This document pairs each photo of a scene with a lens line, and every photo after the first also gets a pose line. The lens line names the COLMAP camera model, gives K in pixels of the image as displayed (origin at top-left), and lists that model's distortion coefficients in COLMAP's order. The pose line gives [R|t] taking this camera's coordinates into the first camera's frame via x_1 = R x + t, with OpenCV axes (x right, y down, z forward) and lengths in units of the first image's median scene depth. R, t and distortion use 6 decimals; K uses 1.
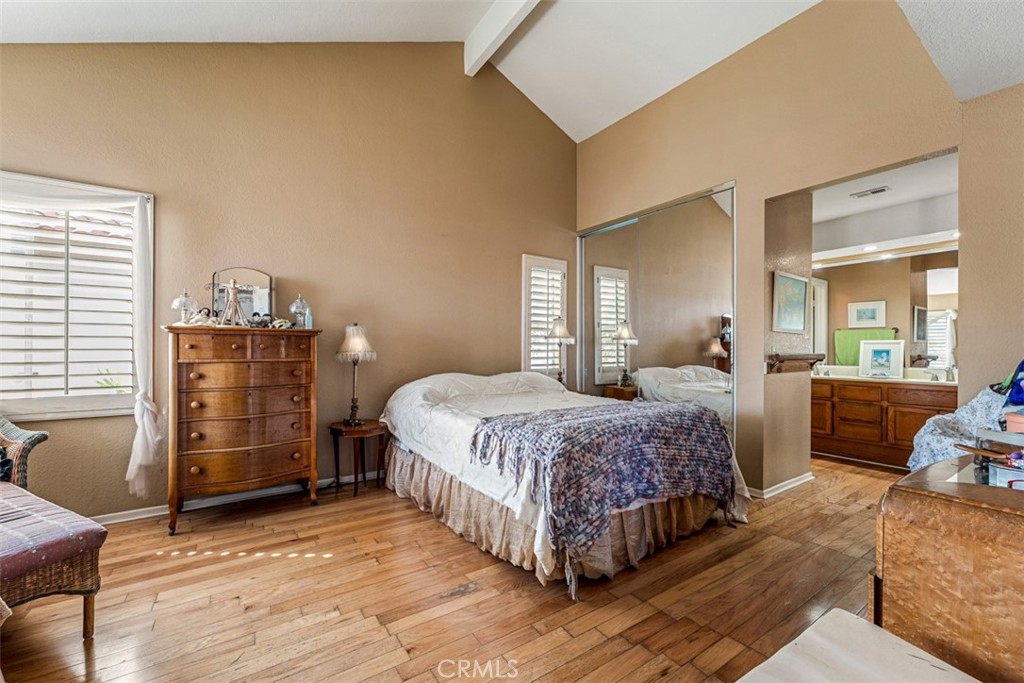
lens RADIAL K [[415.1, 0, 504.2], [0, 415.1, 347.0], [0, 0, 1]] dist [-0.000053, -0.000270]
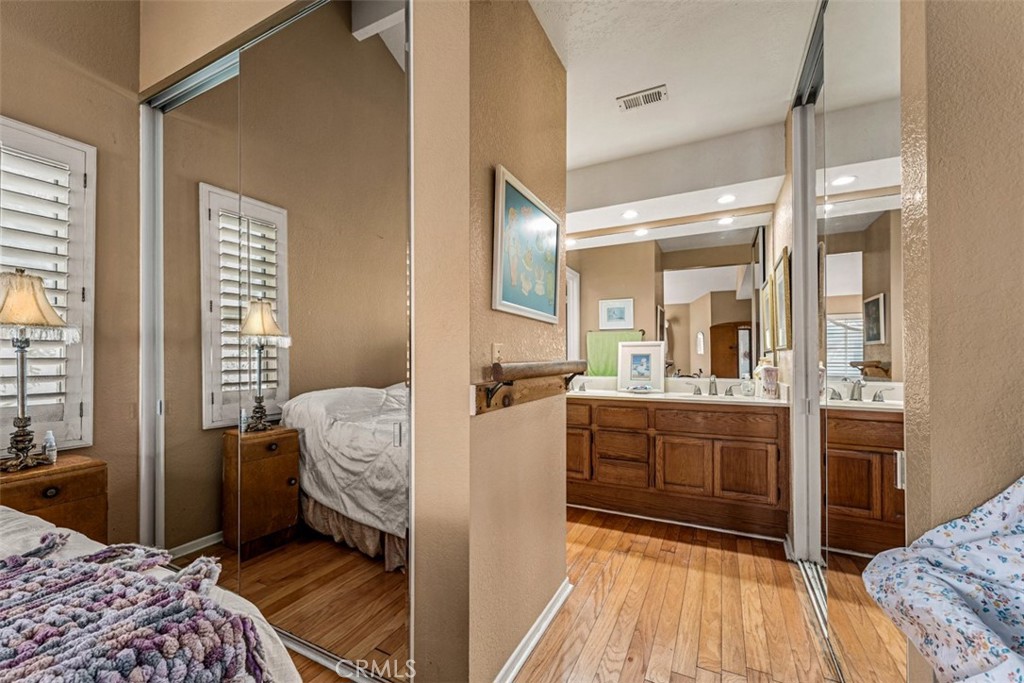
lens RADIAL K [[415.1, 0, 512.5], [0, 415.1, 348.5], [0, 0, 1]] dist [-0.000053, -0.000270]
pose [[0.869628, 0.003621, 0.493695, 0.344156], [0.004010, 0.999888, -0.014397, 0.006156], [-0.493692, 0.014499, 0.869516, 0.471778]]
